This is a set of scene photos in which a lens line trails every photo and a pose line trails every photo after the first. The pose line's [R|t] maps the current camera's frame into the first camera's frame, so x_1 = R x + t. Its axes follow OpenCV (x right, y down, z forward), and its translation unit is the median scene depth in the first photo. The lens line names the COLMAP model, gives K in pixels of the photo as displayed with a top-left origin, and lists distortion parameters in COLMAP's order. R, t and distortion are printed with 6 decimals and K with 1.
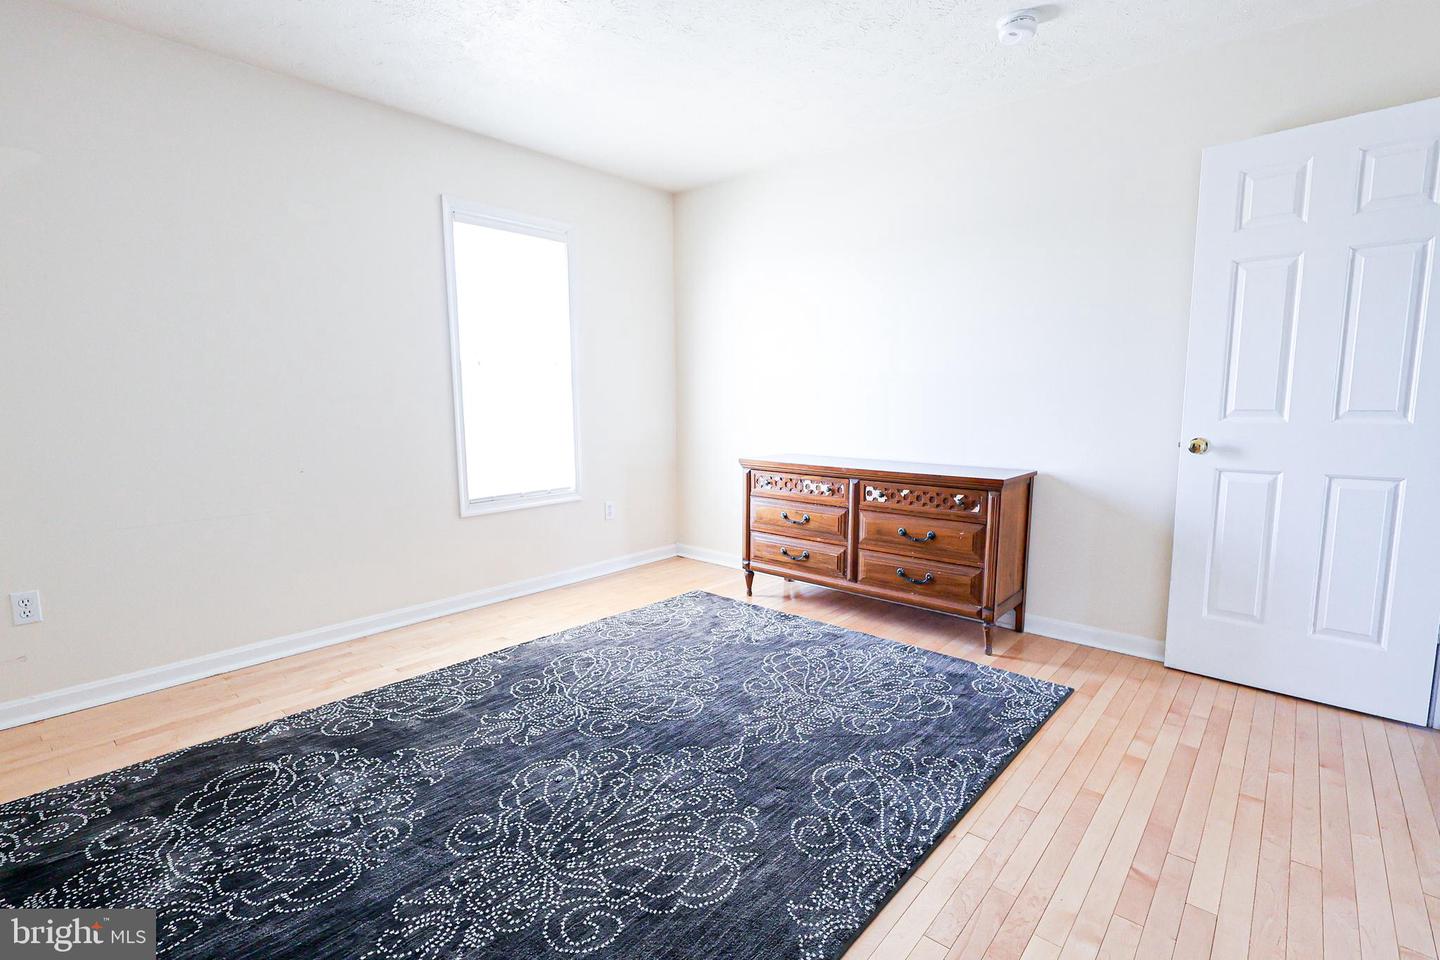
lens RADIAL K [[680.3, 0, 729.3], [0, 680.3, 478.8], [0, 0, 1]] dist [-0.003373, 0.000186]
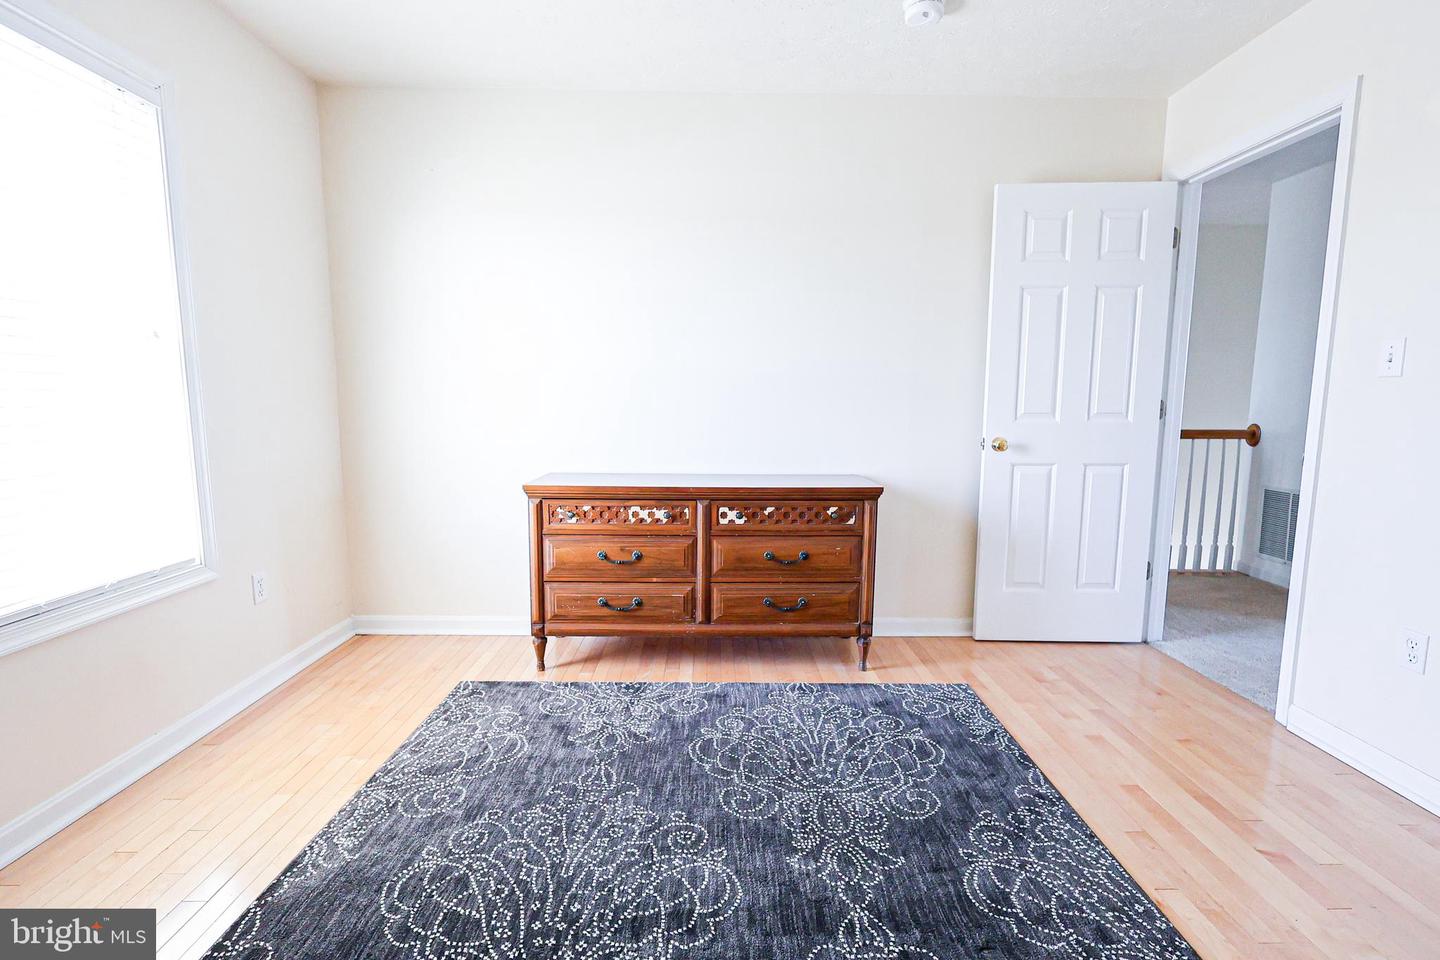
lens RADIAL K [[658.8, 0, 727.6], [0, 658.8, 484.6], [0, 0, 1]] dist [-0.007695, 0.000137]
pose [[0.743427, -0.078774, 0.664162, -0.330008], [0.073897, 0.996634, 0.035491, -0.045285], [-0.664722, 0.022695, 0.746746, 0.397242]]
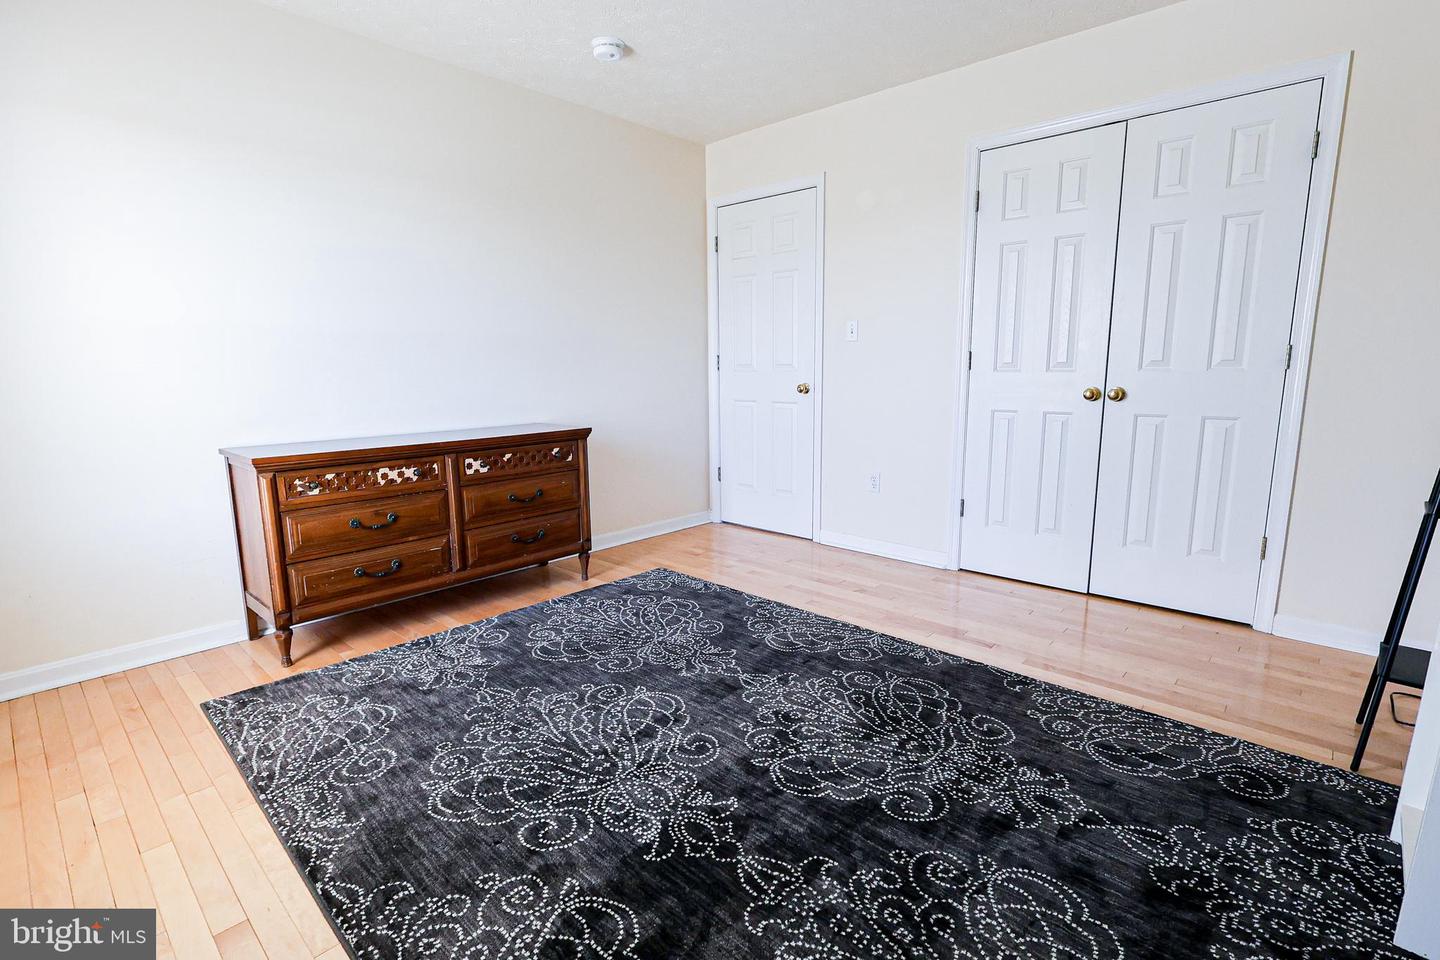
lens RADIAL K [[680.3, 0, 729.3], [0, 680.3, 478.8], [0, 0, 1]] dist [-0.003373, 0.000186]
pose [[0.020386, -0.168205, 0.985541, -0.683486], [0.130562, 0.977753, 0.164175, -0.065784], [-0.991231, 0.125328, 0.041894, 0.633893]]
